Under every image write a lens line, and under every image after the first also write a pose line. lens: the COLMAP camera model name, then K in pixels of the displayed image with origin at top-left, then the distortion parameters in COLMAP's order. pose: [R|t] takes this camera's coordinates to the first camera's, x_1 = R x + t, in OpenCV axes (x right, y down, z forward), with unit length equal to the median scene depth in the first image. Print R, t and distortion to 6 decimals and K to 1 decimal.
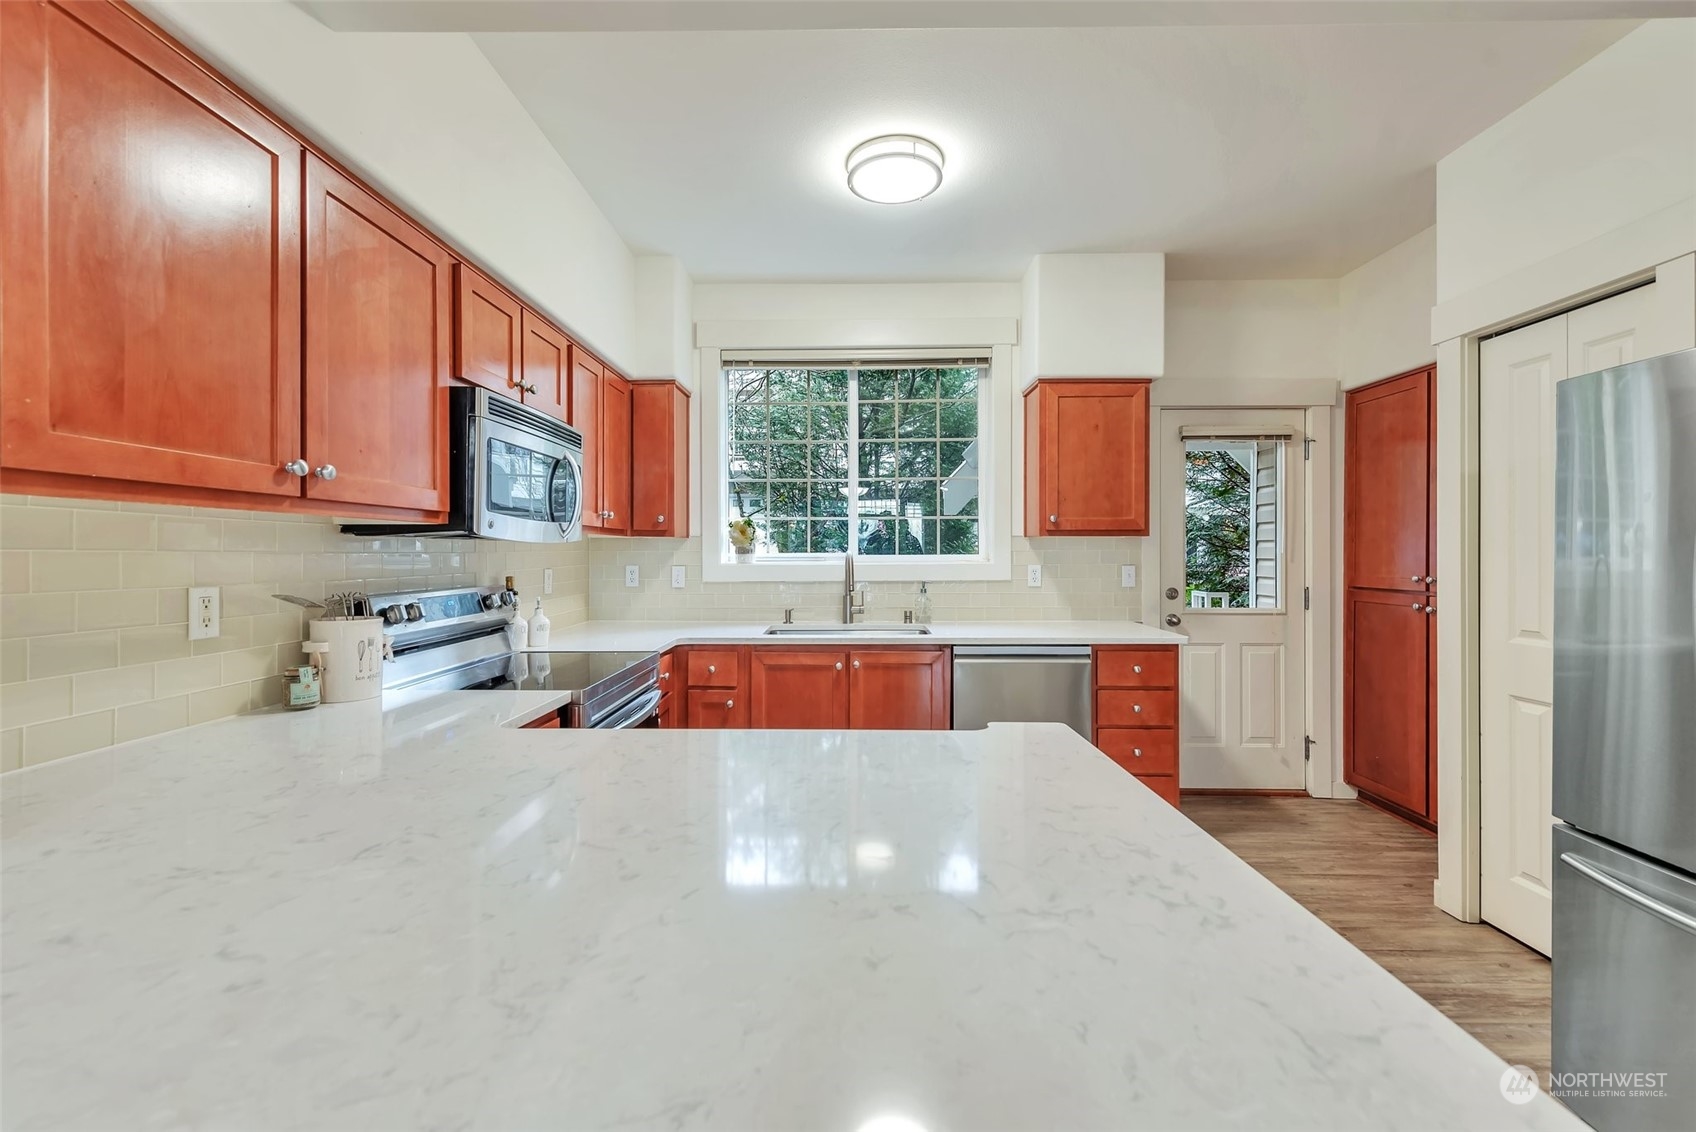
lens RADIAL K [[717.7, 0, 854.2], [0, 717.7, 559.0], [0, 0, 1]] dist [0.003439, 0.000244]
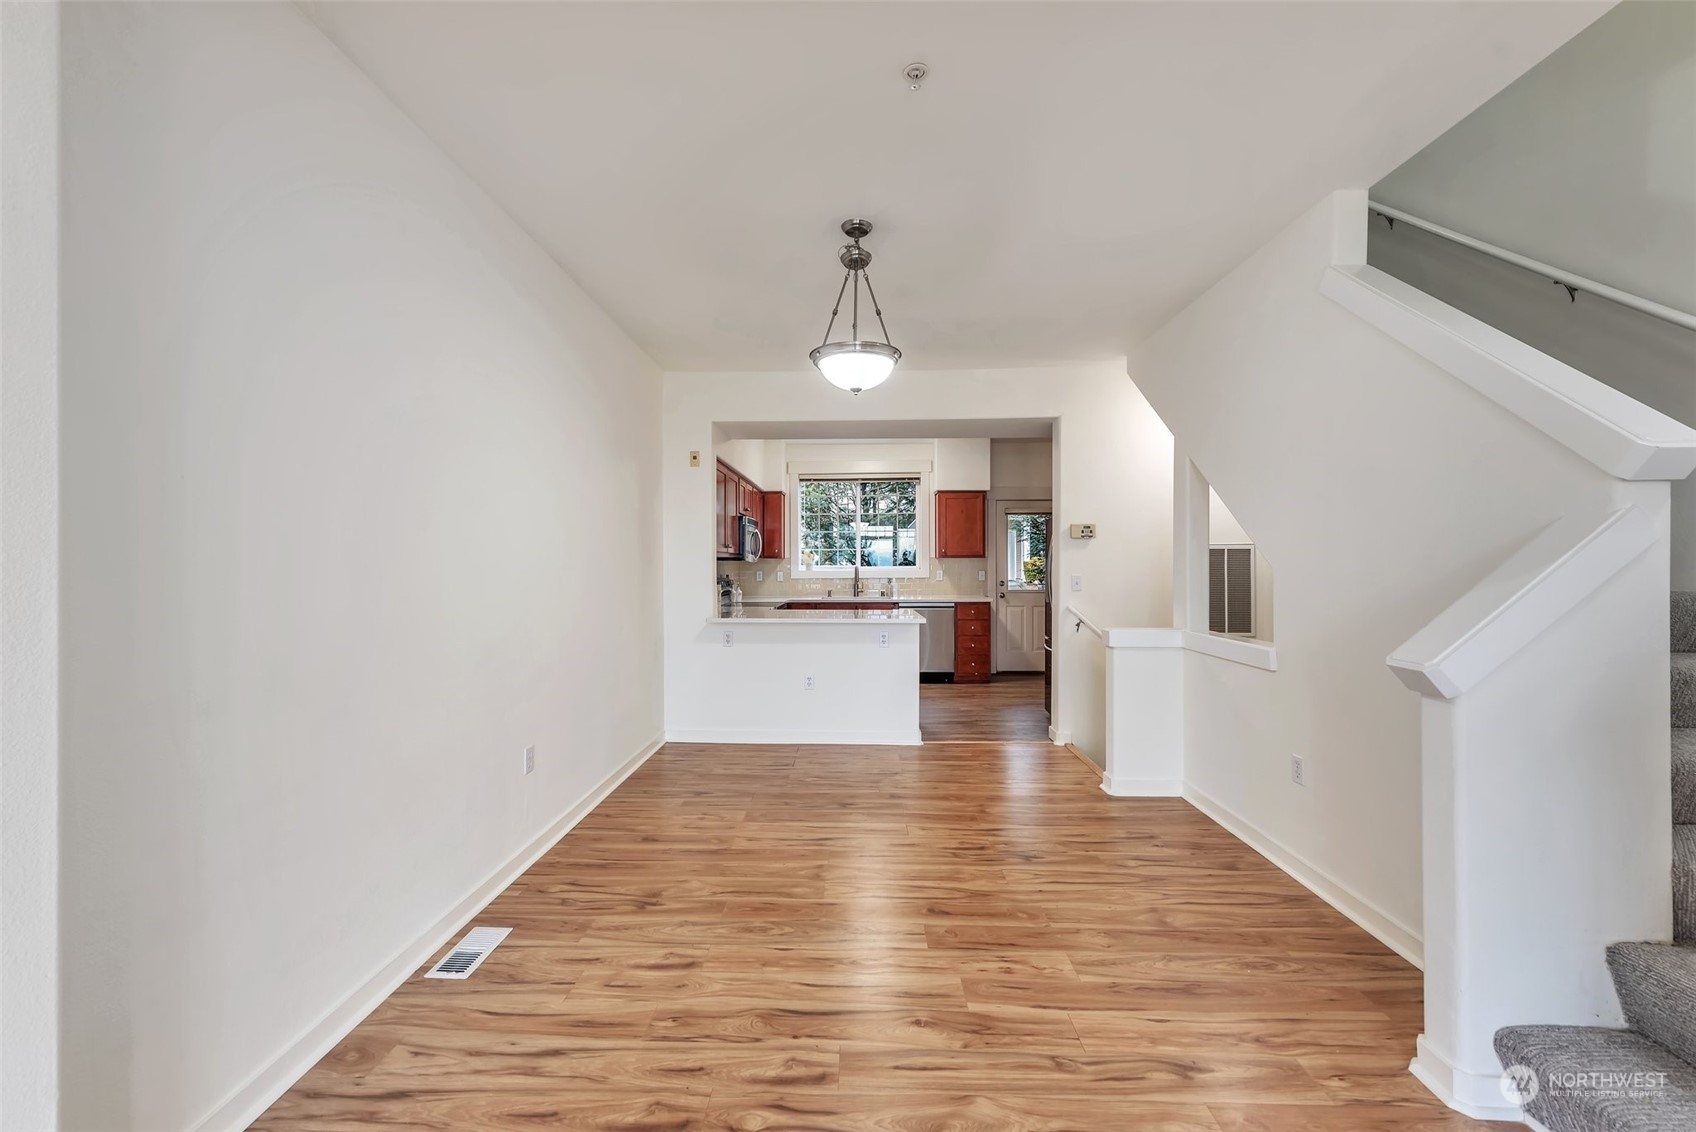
lens RADIAL K [[674.2, 0, 848.0], [0, 674.2, 566.0], [0, 0, 1]] dist [0.000344, -0.000003]
pose [[0.999832, -0.001208, -0.018292, 0.005211], [0.001129, 0.999990, -0.004359, 0.003148], [0.018297, 0.004338, 0.999823, -1.136722]]
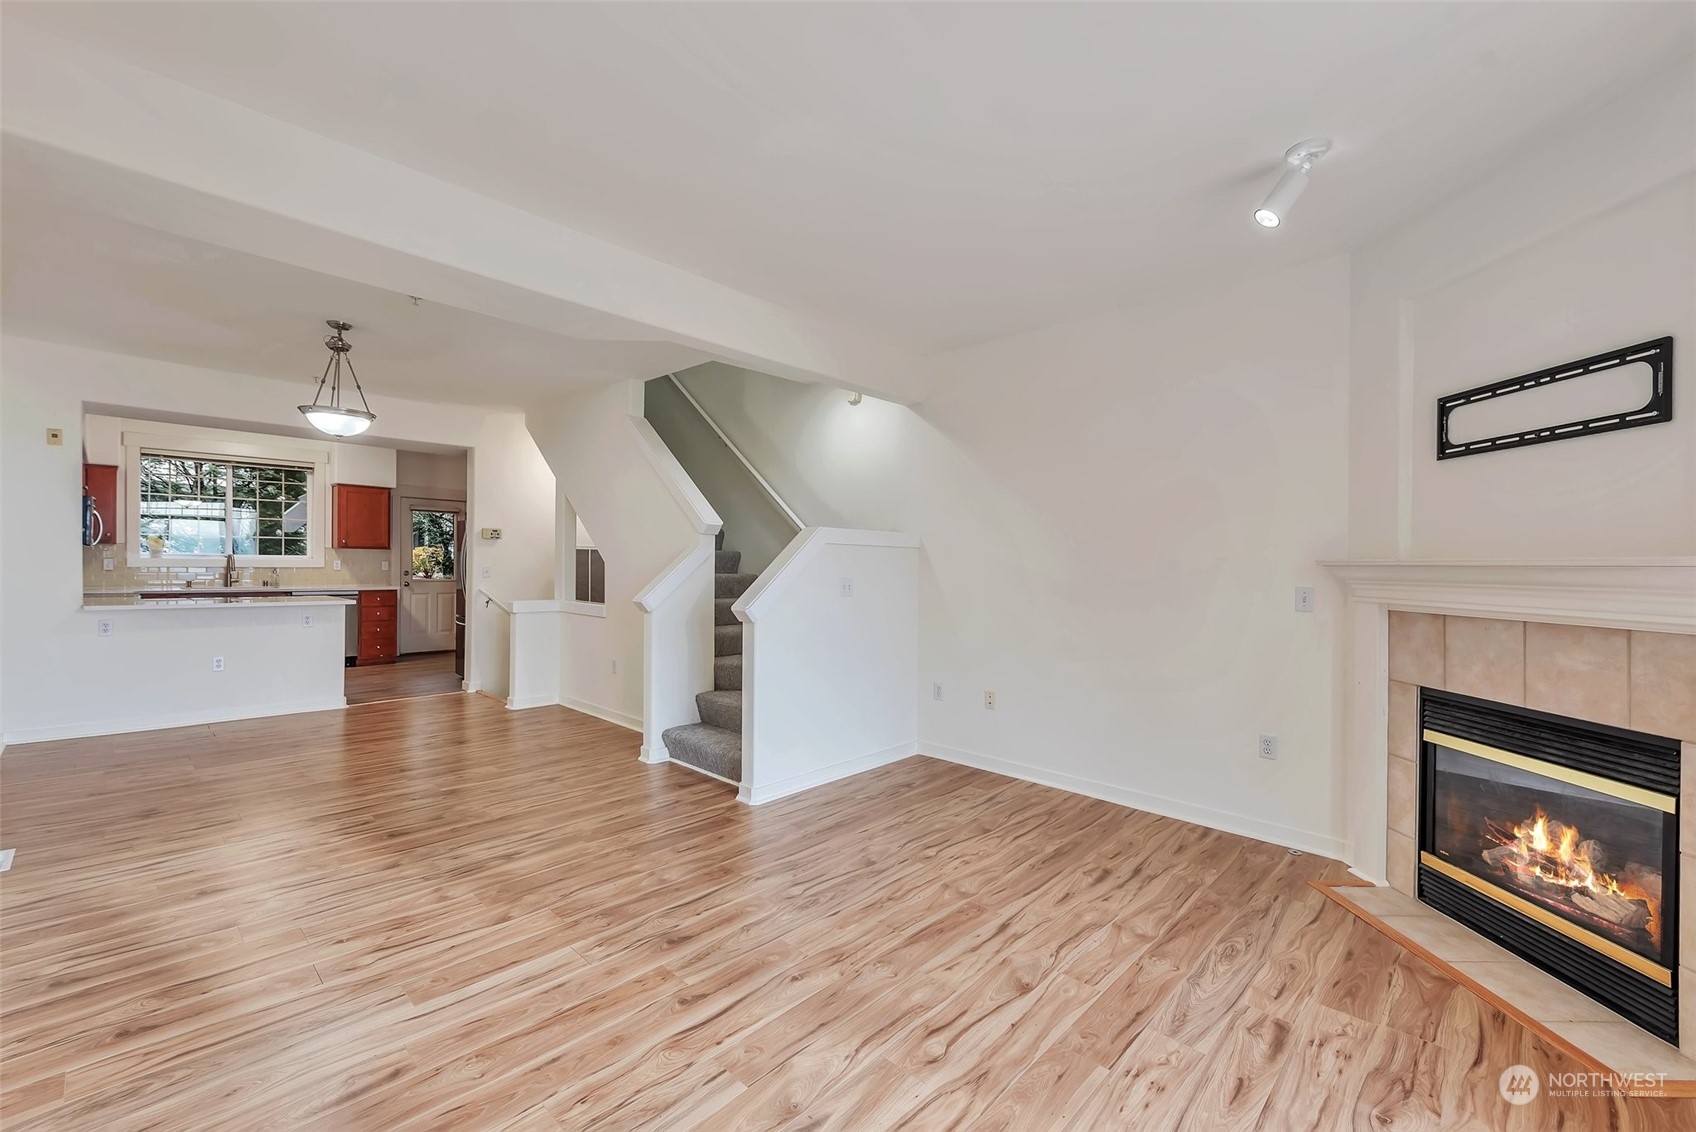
lens RADIAL K [[690.8, 0, 844.0], [0, 690.8, 579.0], [0, 0, 1]] dist [0.000860, -0.000126]
pose [[0.687287, -0.004359, 0.726373, -0.247528], [-0.013594, 0.999730, 0.018862, 0.003387], [-0.726259, -0.022838, 0.687042, -1.748737]]
